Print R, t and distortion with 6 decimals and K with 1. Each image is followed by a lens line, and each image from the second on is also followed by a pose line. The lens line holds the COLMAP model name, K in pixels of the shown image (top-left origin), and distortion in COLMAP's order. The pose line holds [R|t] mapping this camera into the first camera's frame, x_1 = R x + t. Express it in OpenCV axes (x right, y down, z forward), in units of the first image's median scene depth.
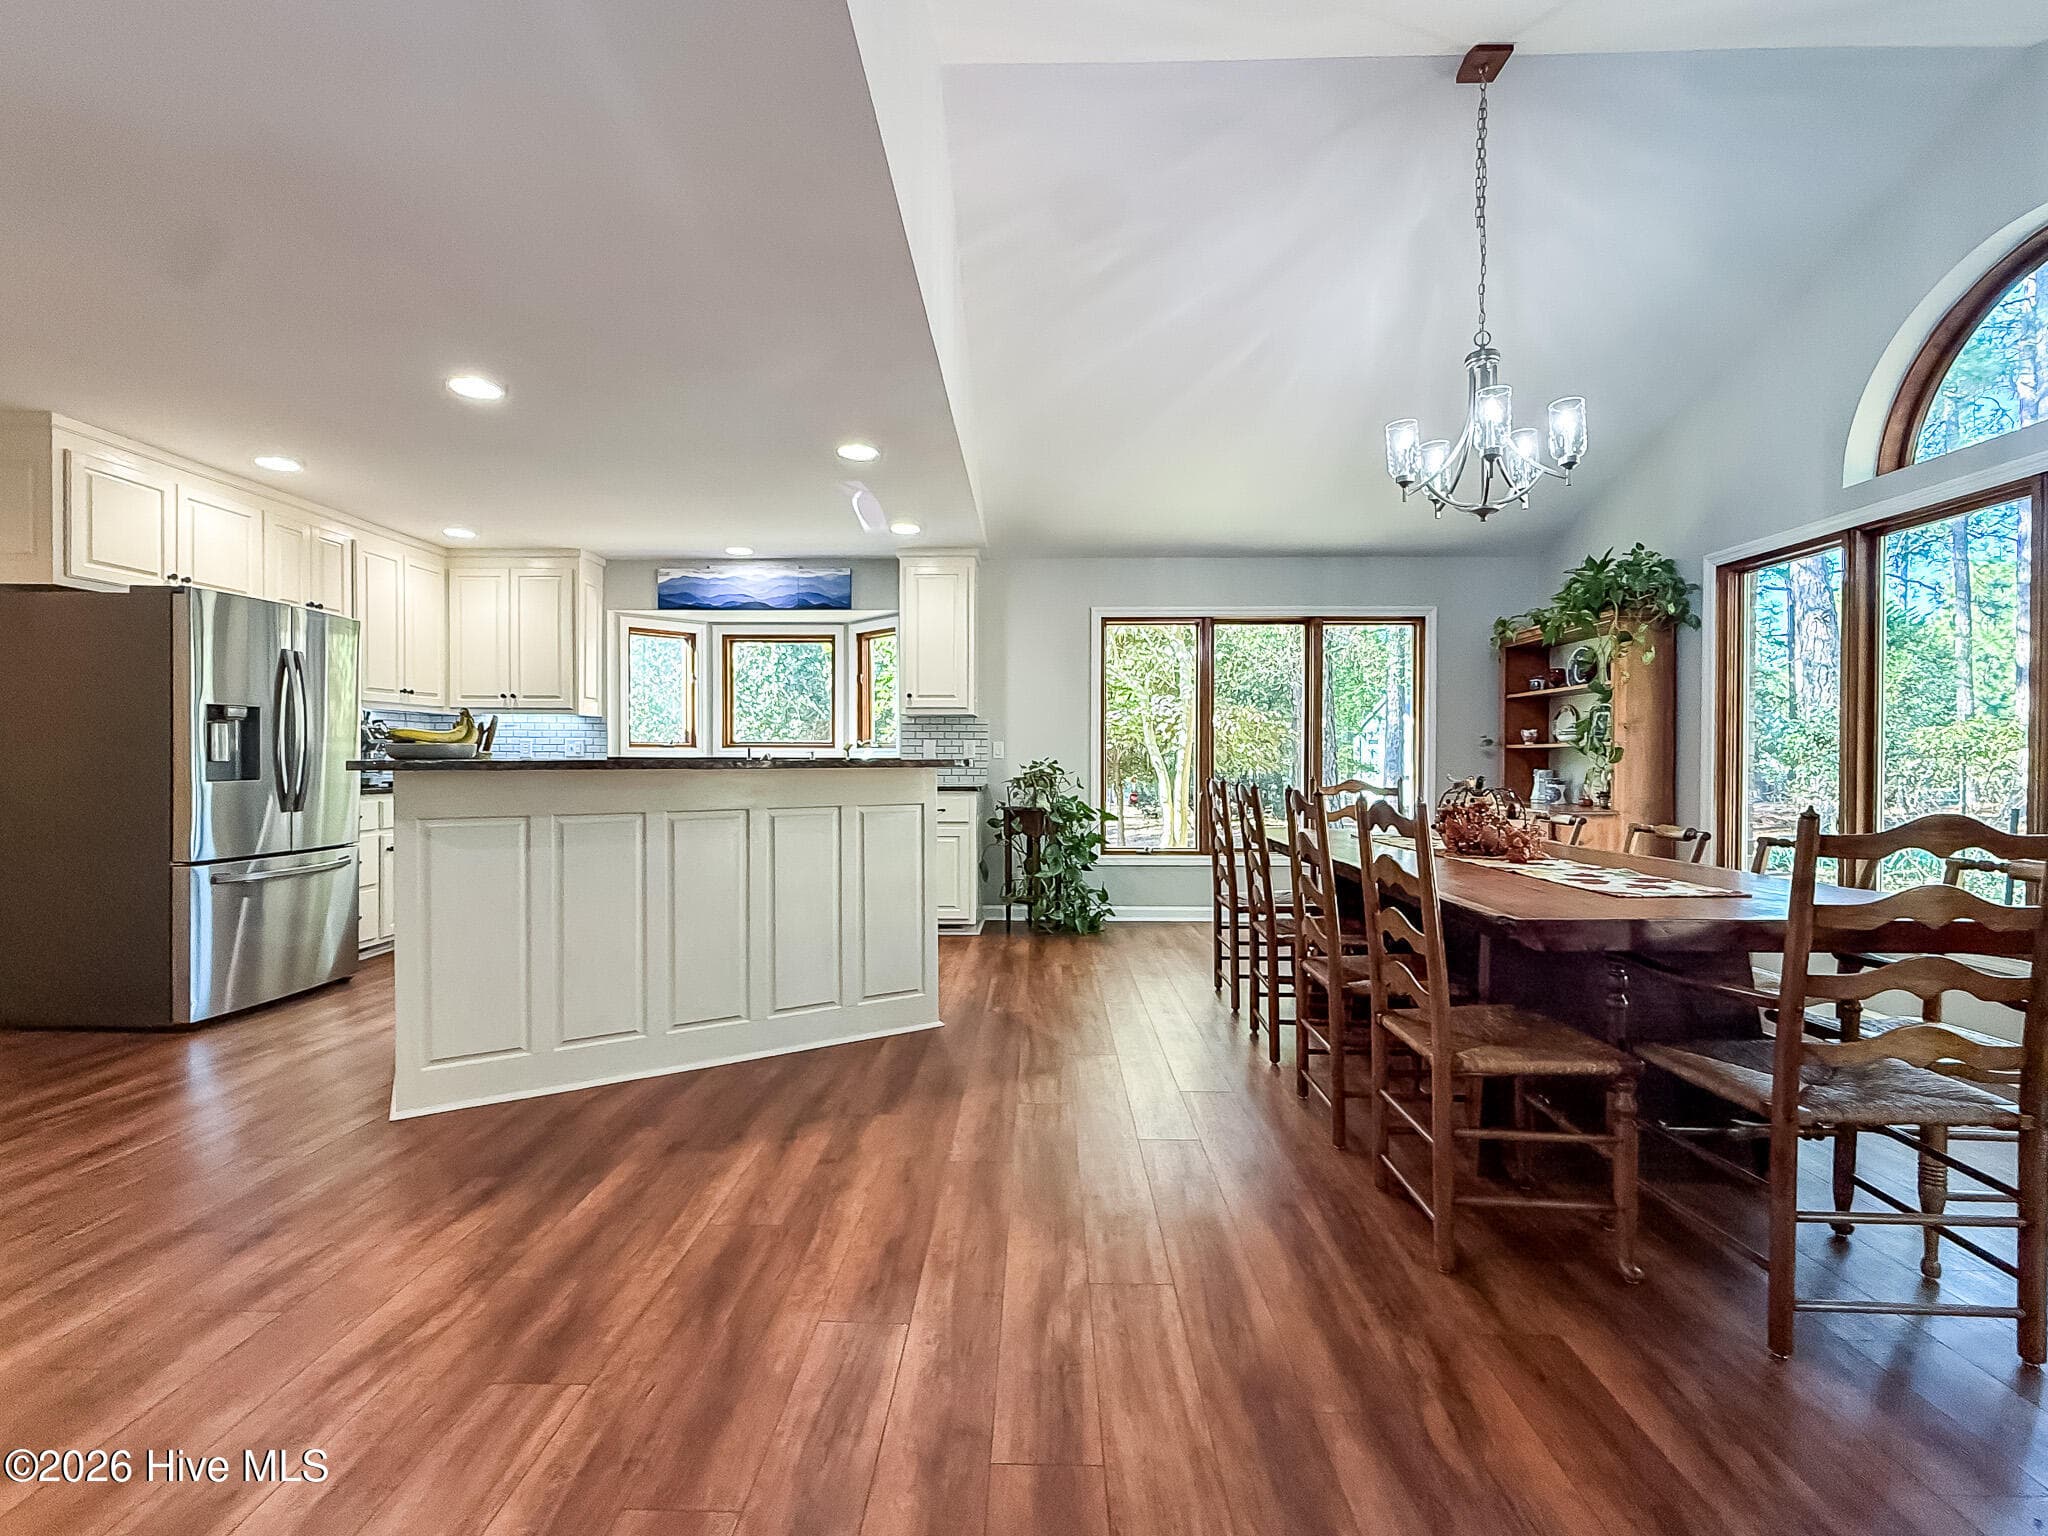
lens RADIAL K [[922.5, 0, 1011.4], [0, 922.5, 769.9], [0, 0, 1]] dist [-0.000405, 0.000792]
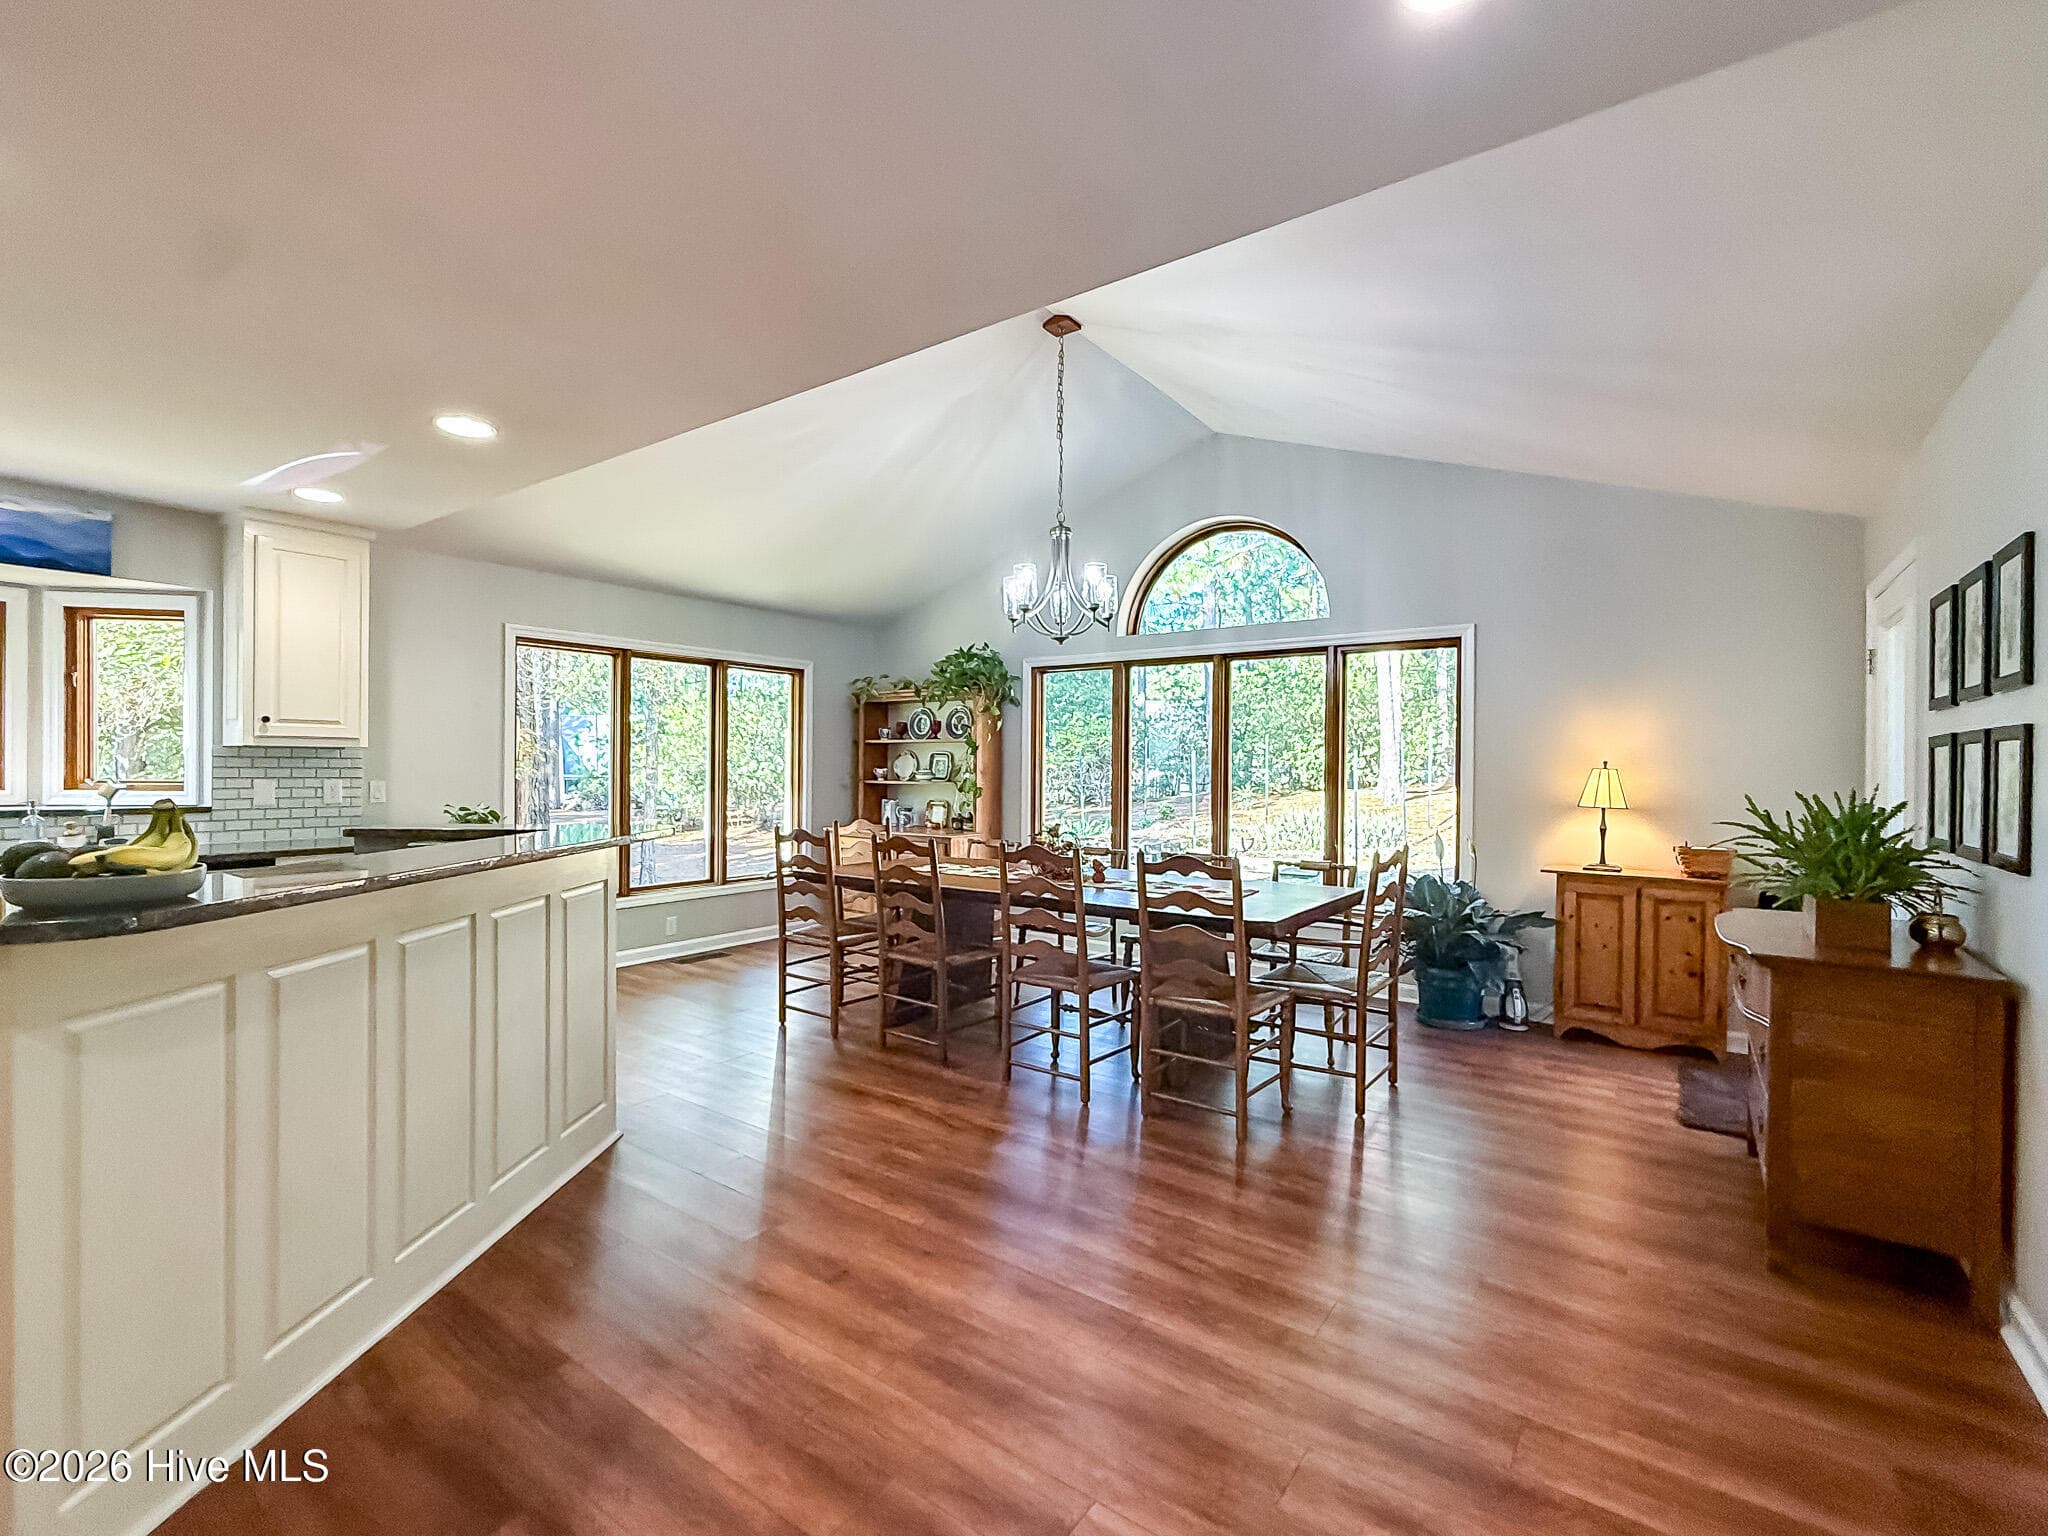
lens RADIAL K [[922.5, 0, 1011.4], [0, 922.5, 769.9], [0, 0, 1]] dist [-0.000405, 0.000792]
pose [[0.568218, -0.001665, 0.822876, -0.368992], [0.003074, 0.999995, -0.000100, -0.040755], [-0.822872, 0.002587, 0.568220, 0.132805]]
